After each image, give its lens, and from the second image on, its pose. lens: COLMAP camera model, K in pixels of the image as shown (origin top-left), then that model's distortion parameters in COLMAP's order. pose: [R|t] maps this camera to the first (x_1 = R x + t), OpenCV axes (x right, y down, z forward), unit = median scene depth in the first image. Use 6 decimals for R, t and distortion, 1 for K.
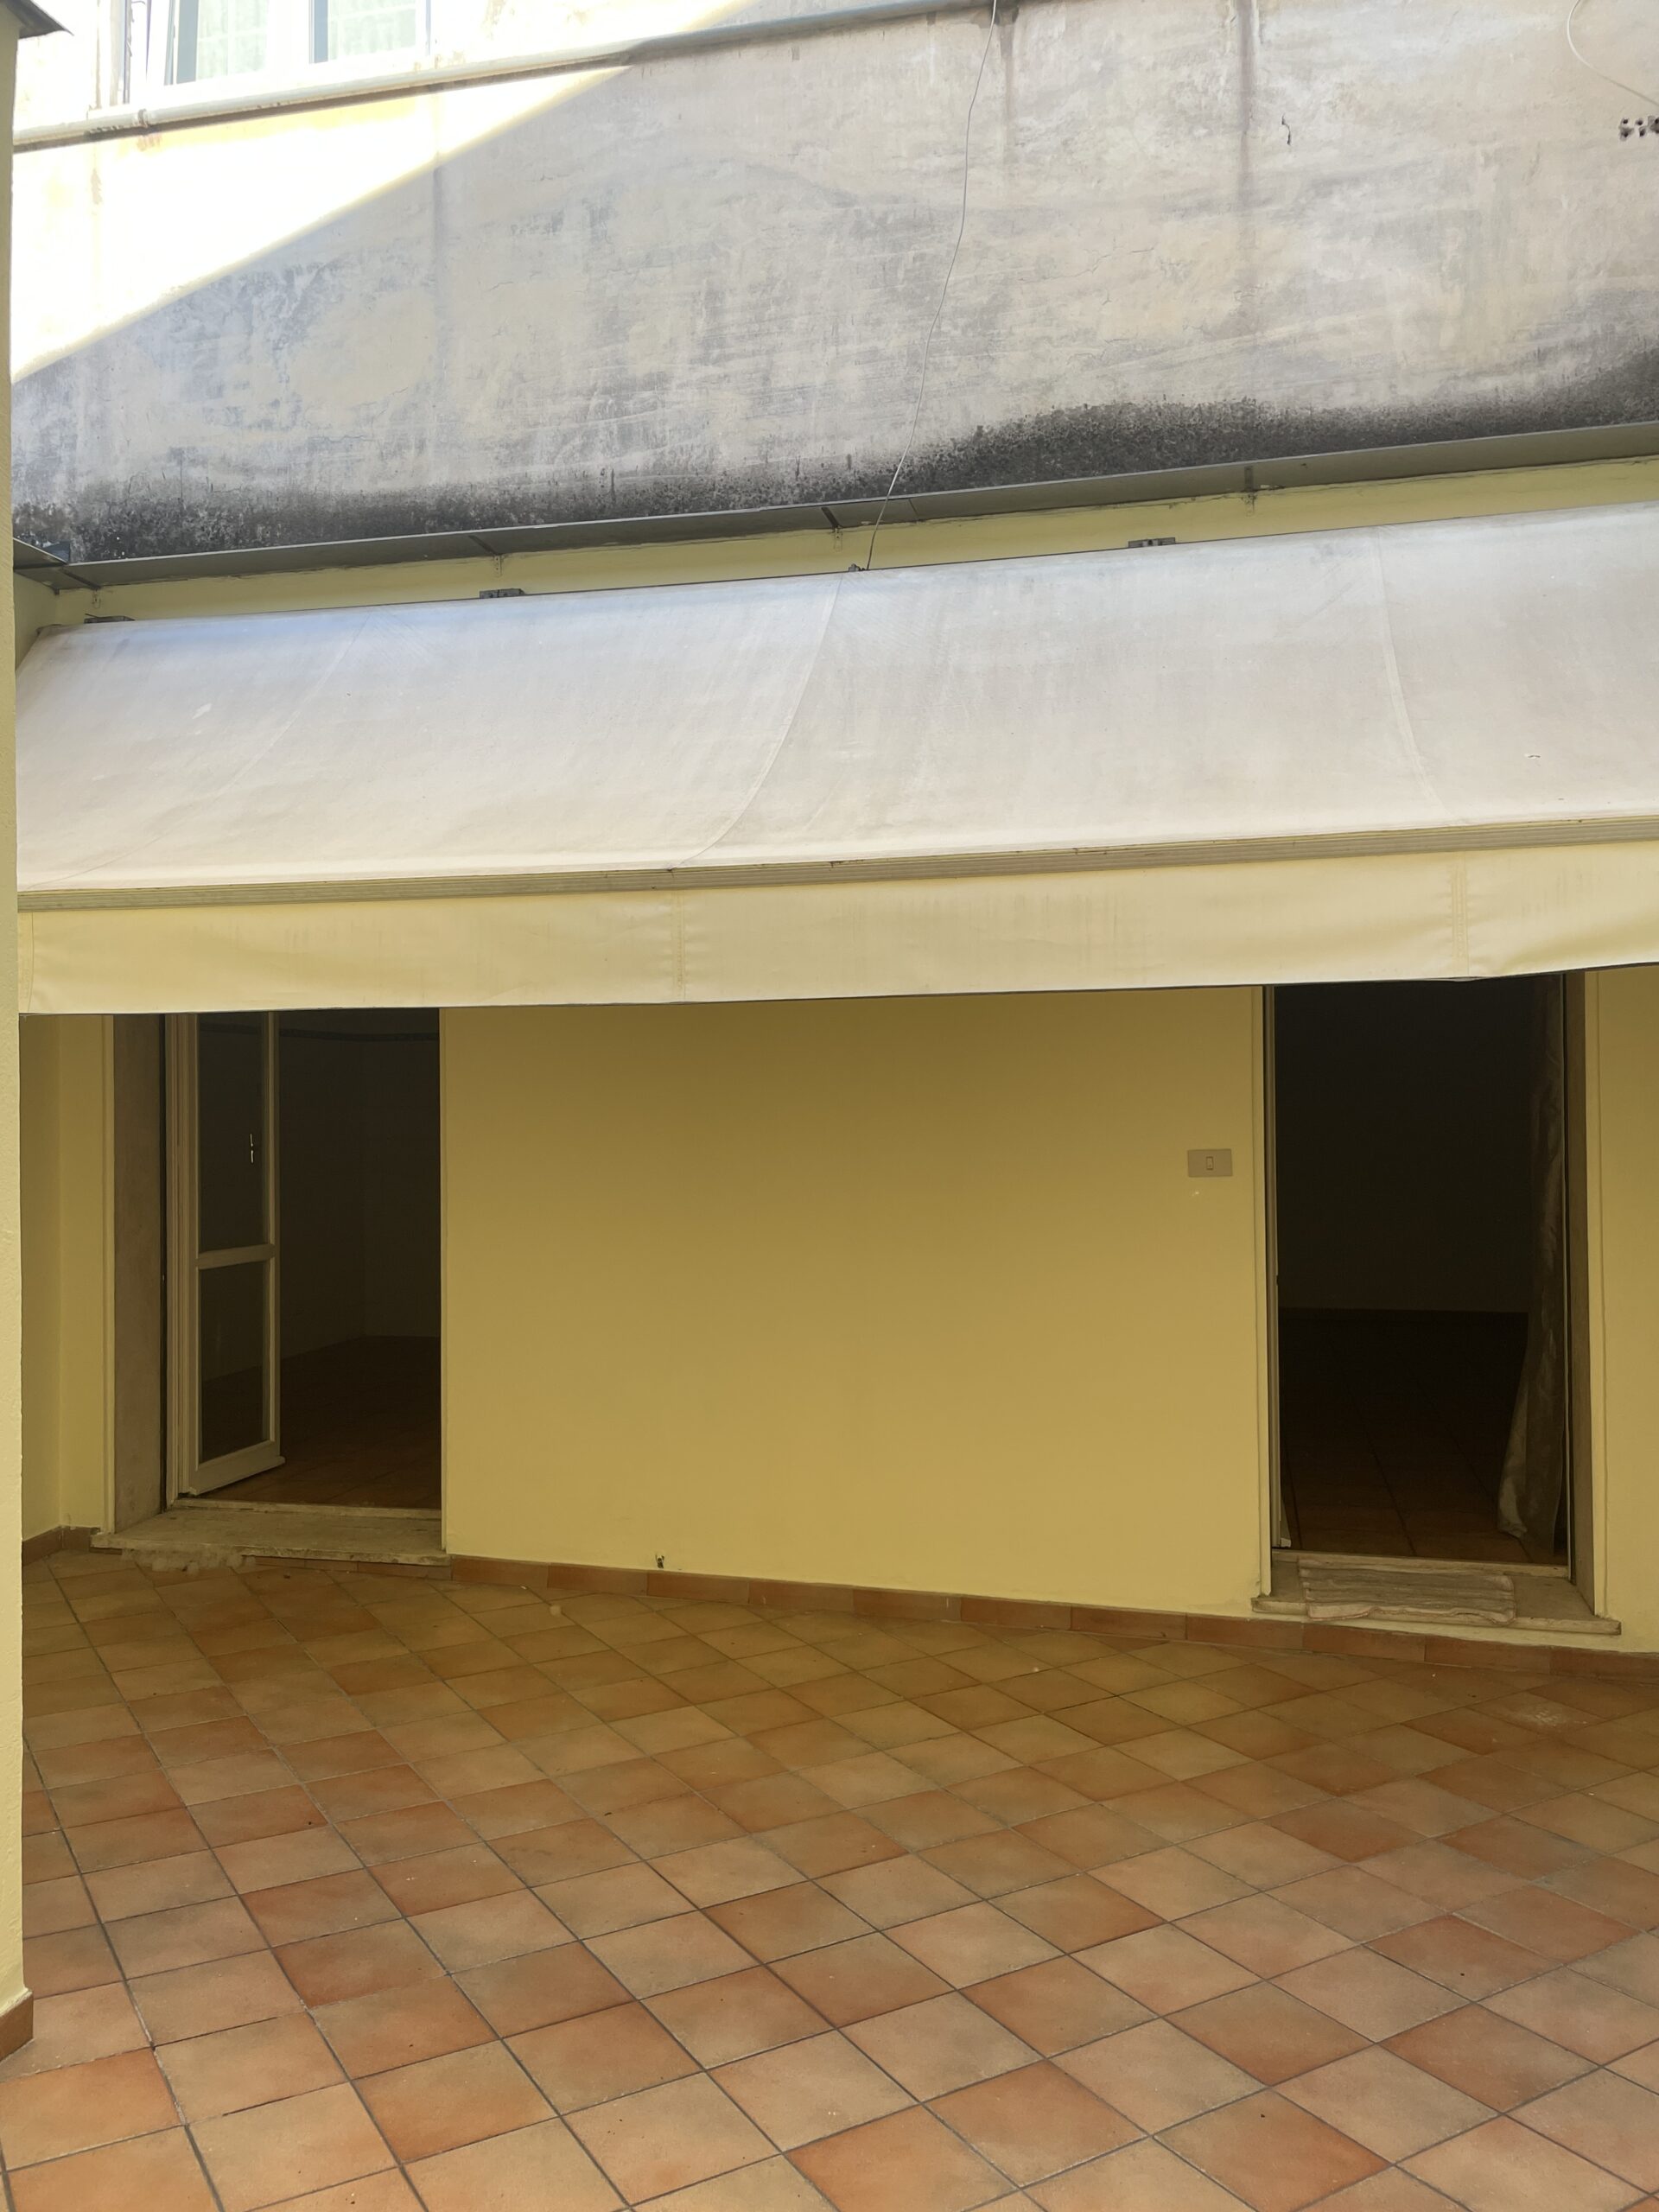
lens RADIAL K [[1685.2, 0, 813.1], [0, 1685.2, 1102.4], [0, 0, 1]] dist [0.109082, -0.152851]
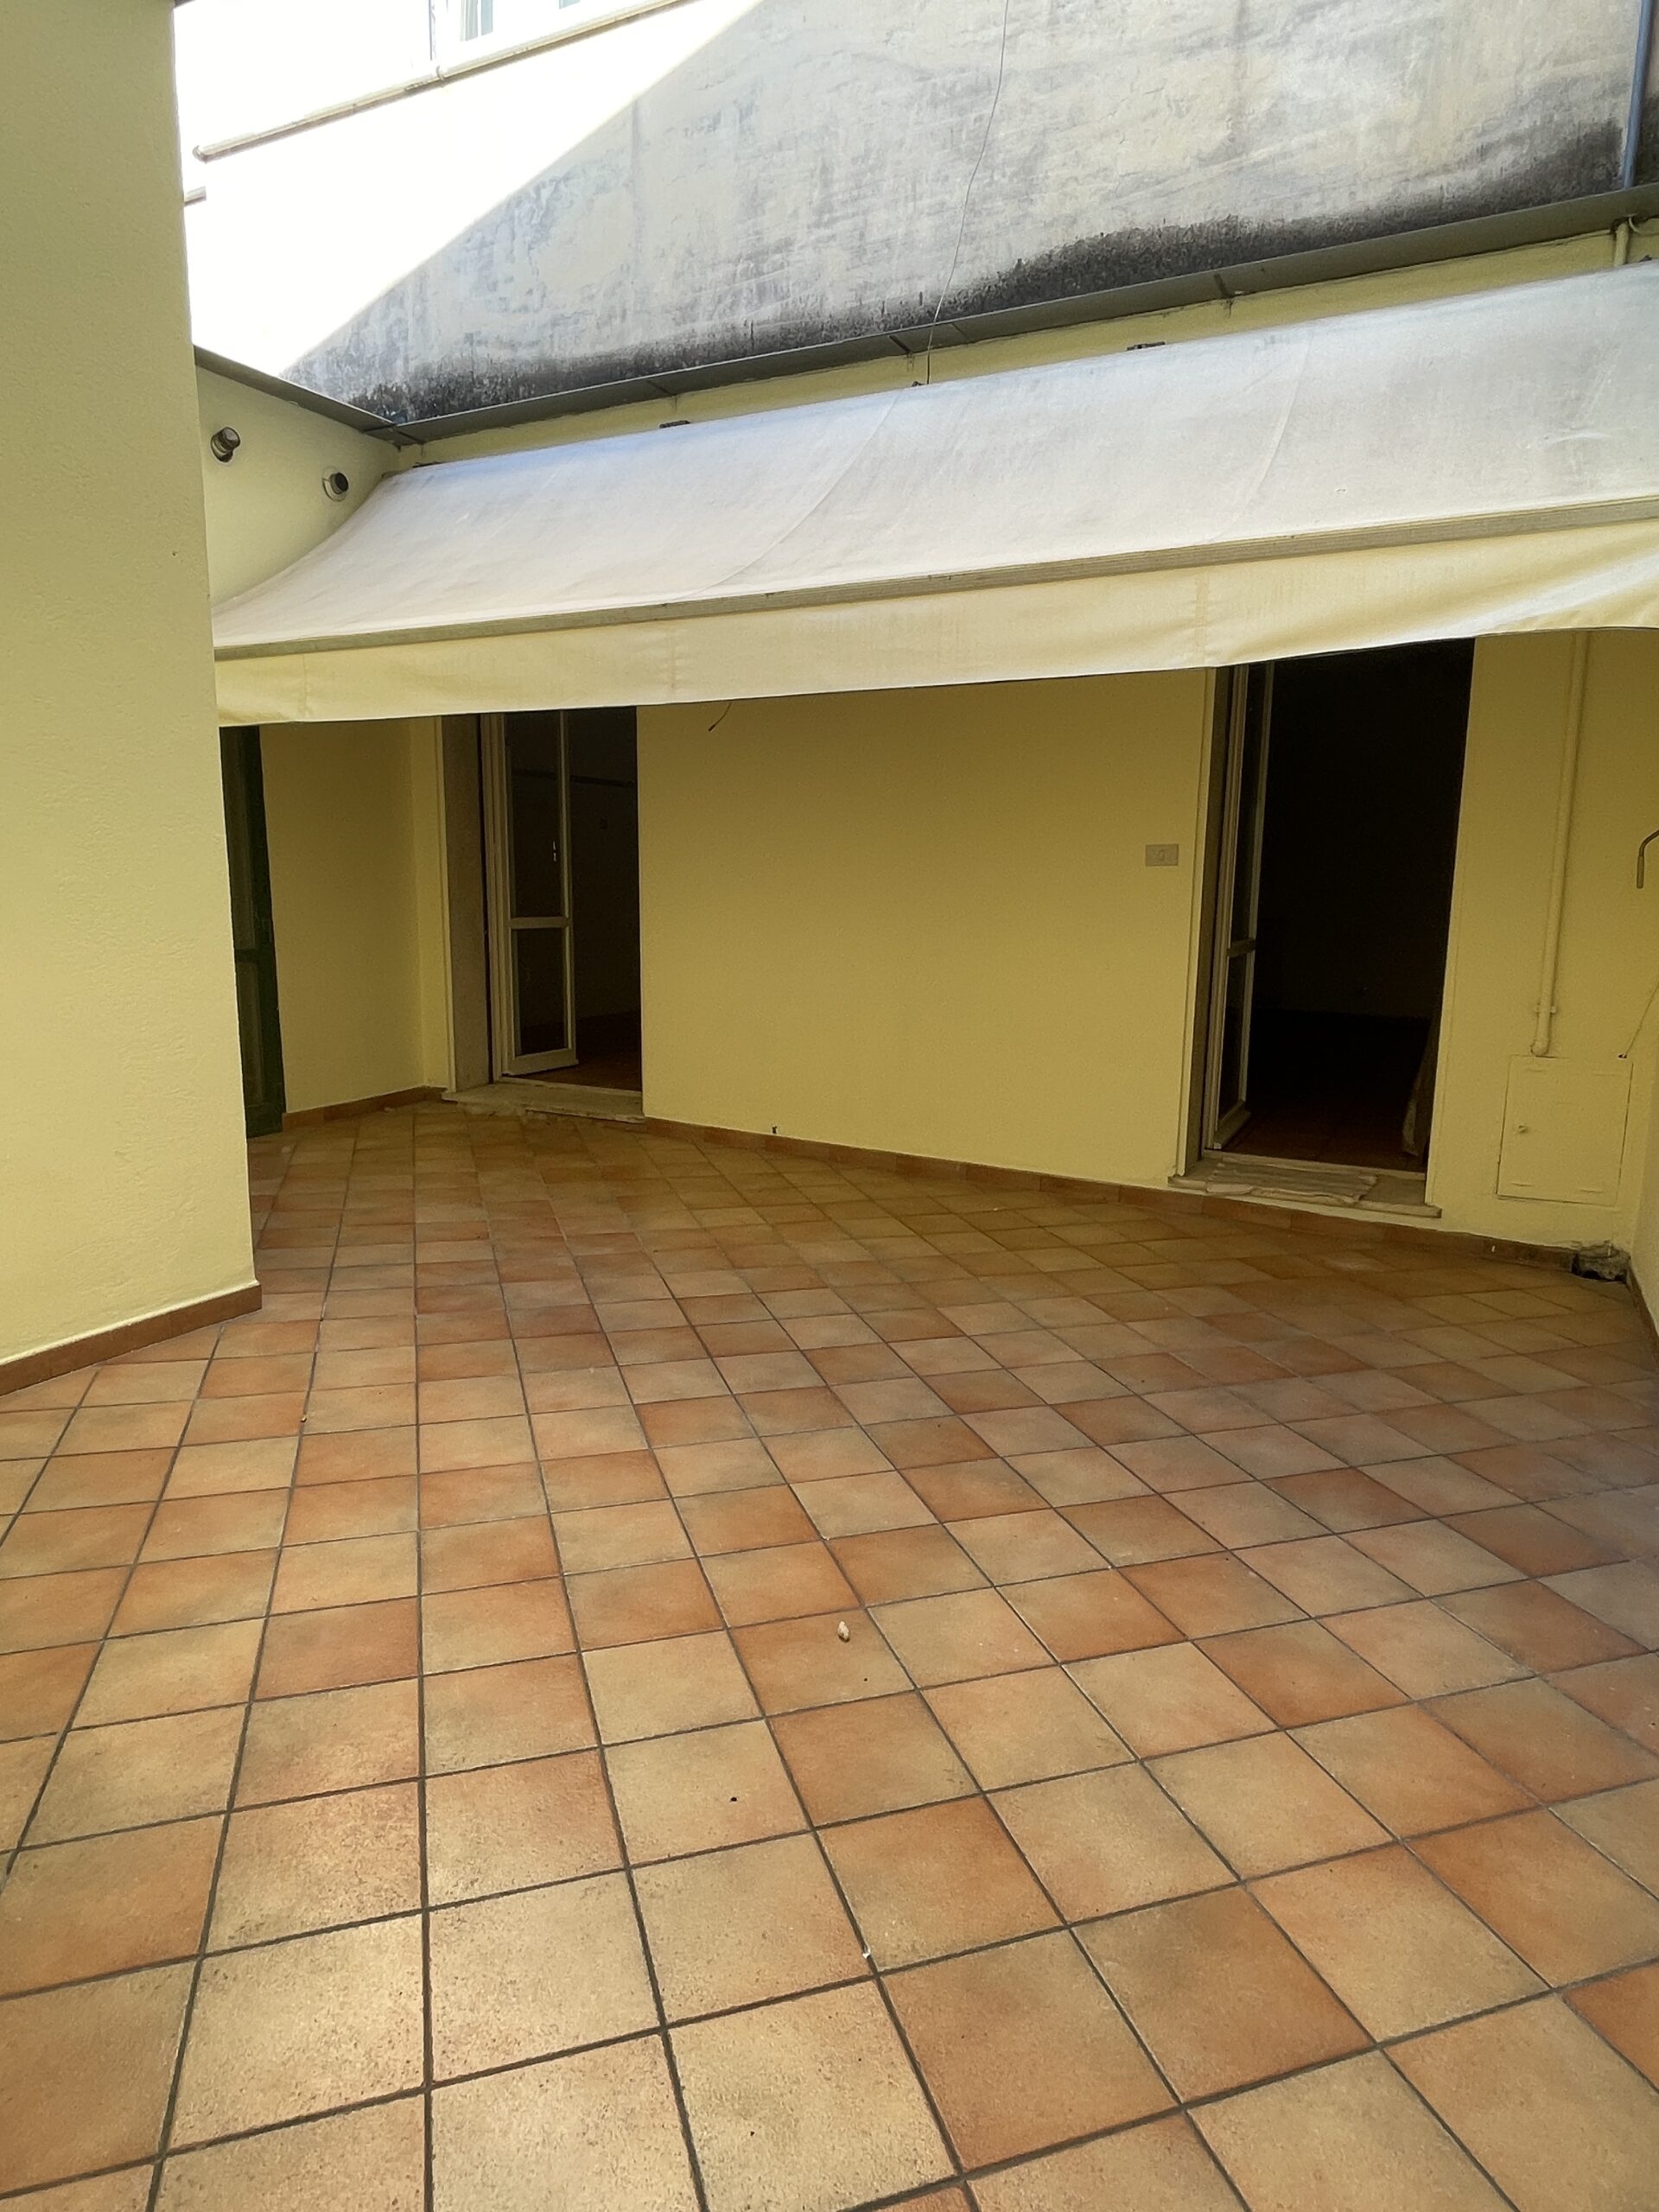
lens RADIAL K [[1269.3, 0, 829.5], [0, 1269.3, 1106.0], [0, 0, 1]] dist [-0.007288, 0.003339]
pose [[0.971086, 0.063915, -0.230015, 0.222727], [-0.022418, 0.983651, 0.178684, 0.057554], [0.237675, -0.168361, 0.956643, -0.035353]]
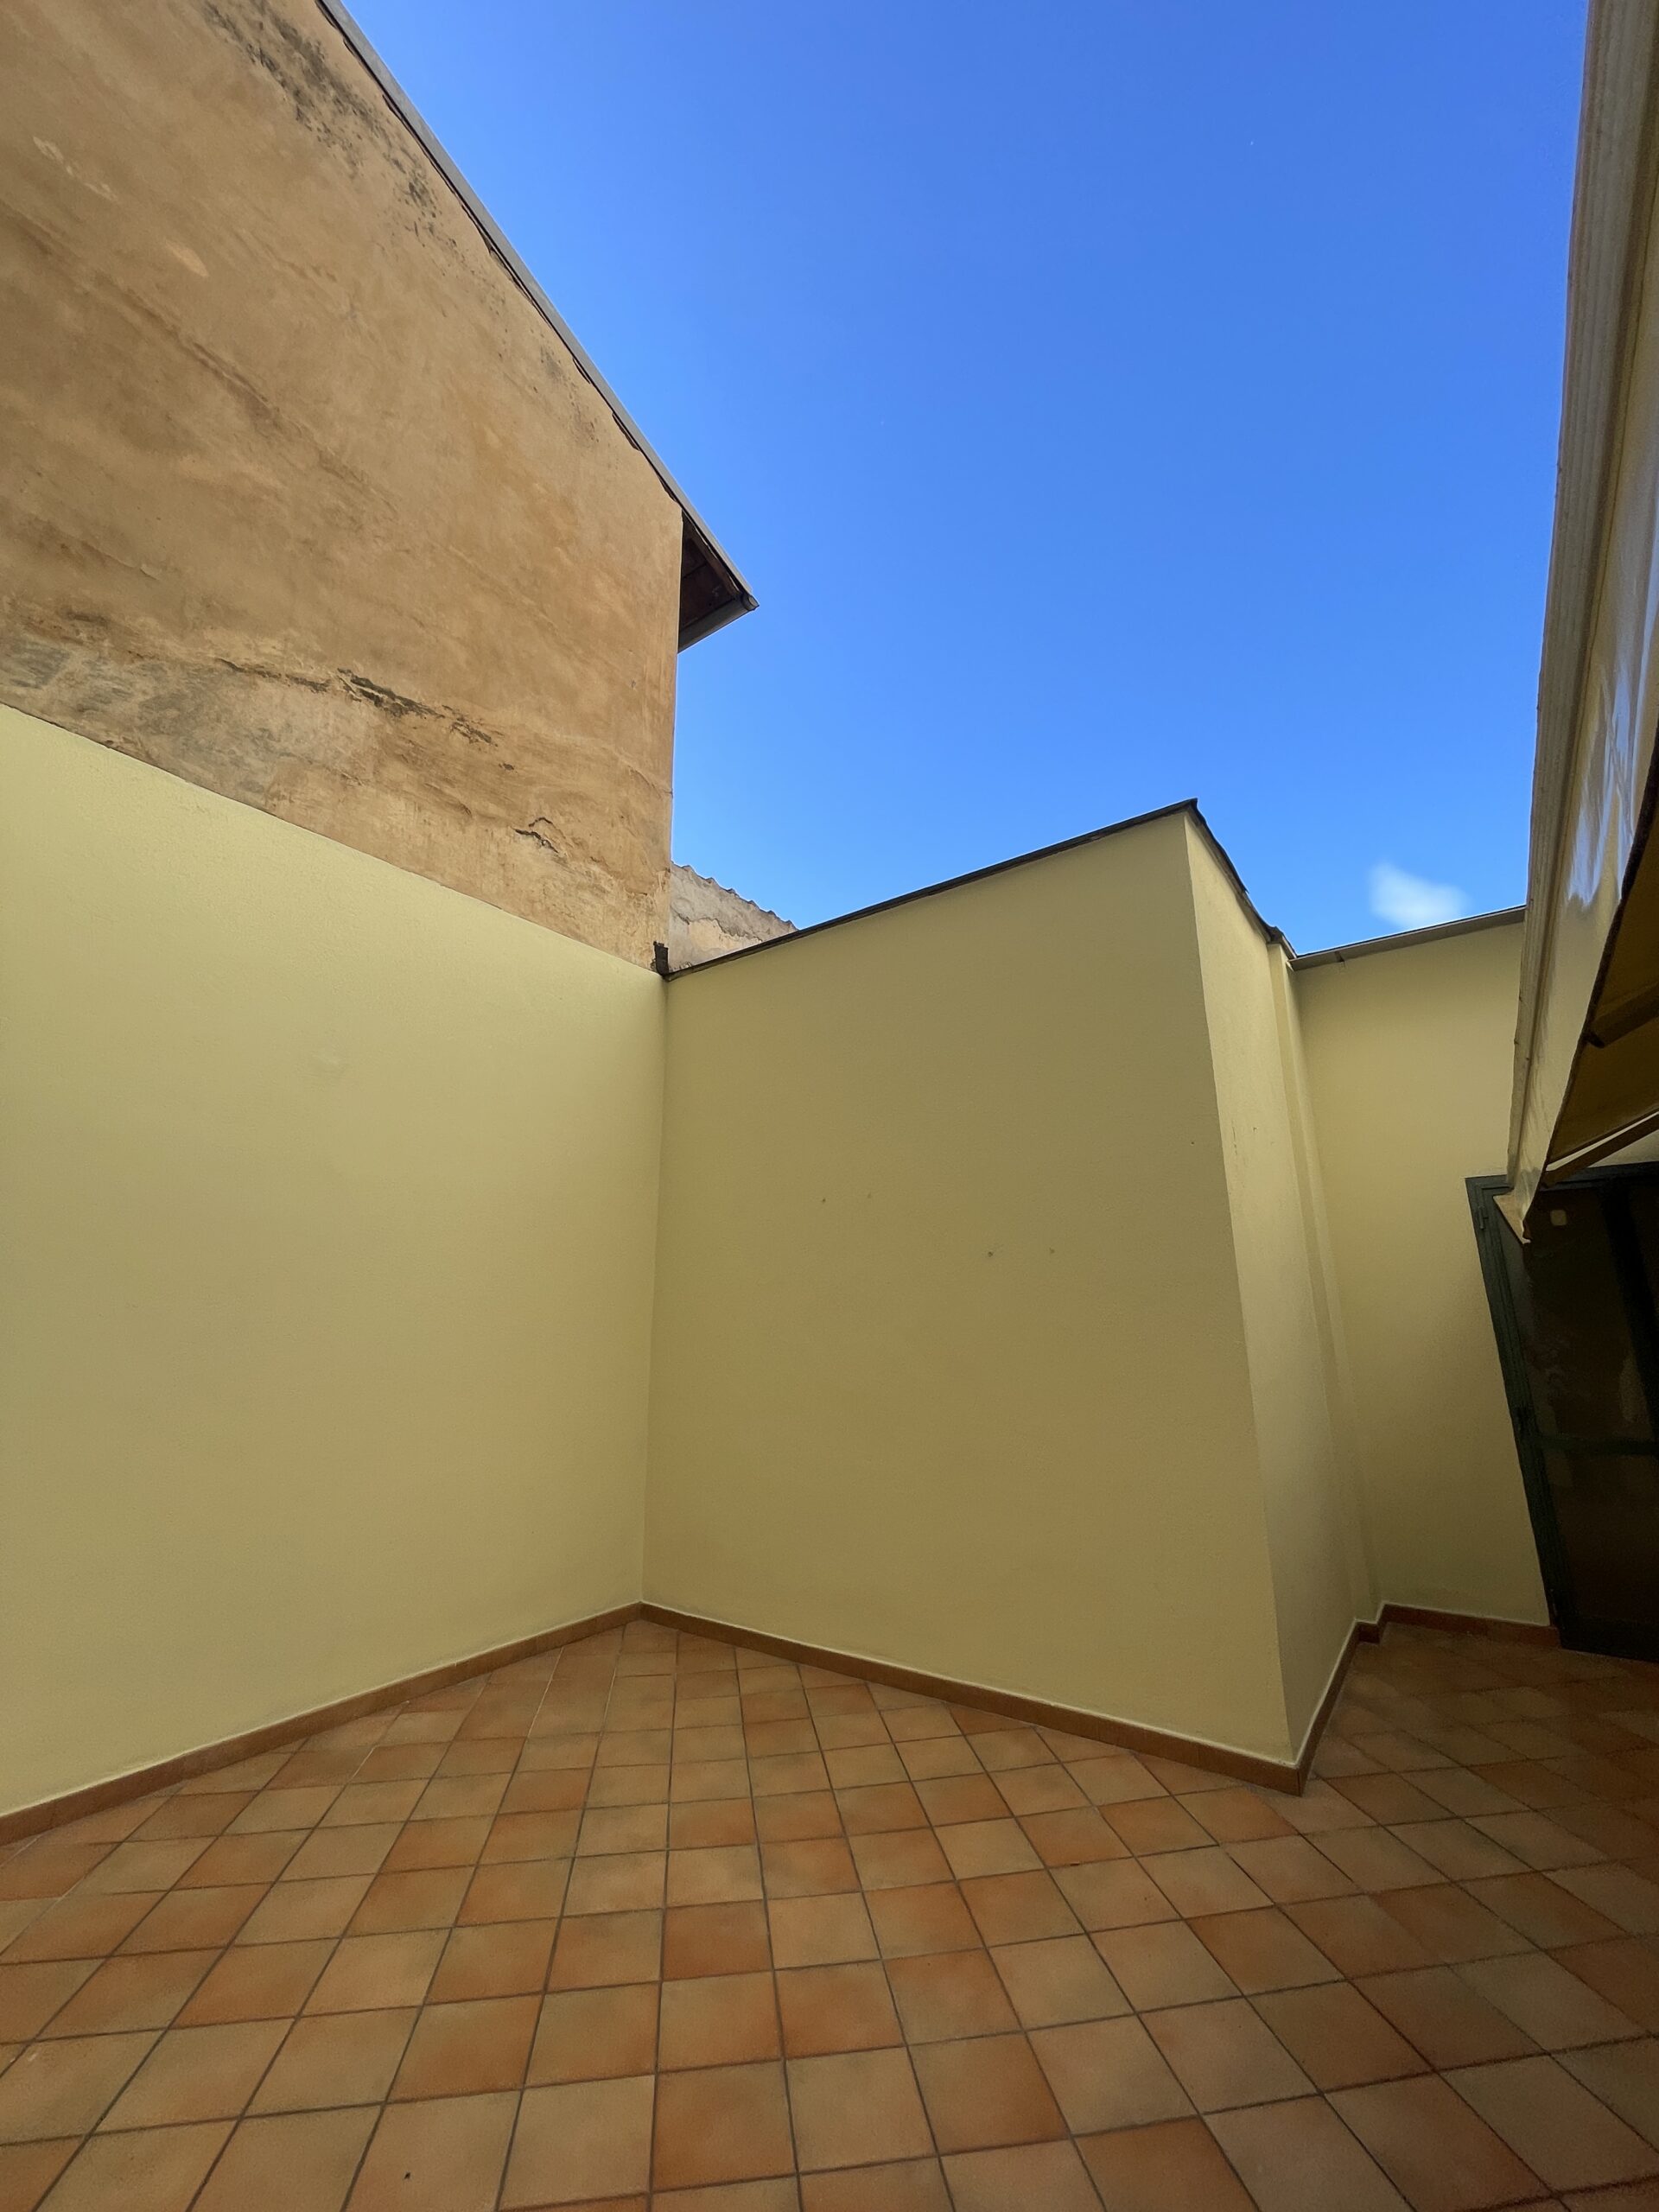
lens RADIAL K [[897.4, 0, 829.5], [0, 897.4, 1106.0], [0, 0, 1]] dist [-0.002361, -0.000859]
pose [[-0.394383, -0.216184, -0.893155, 0.419321], [0.007895, 0.971101, -0.238537, 0.036042], [0.918912, -0.101126, -0.381279, 0.560729]]
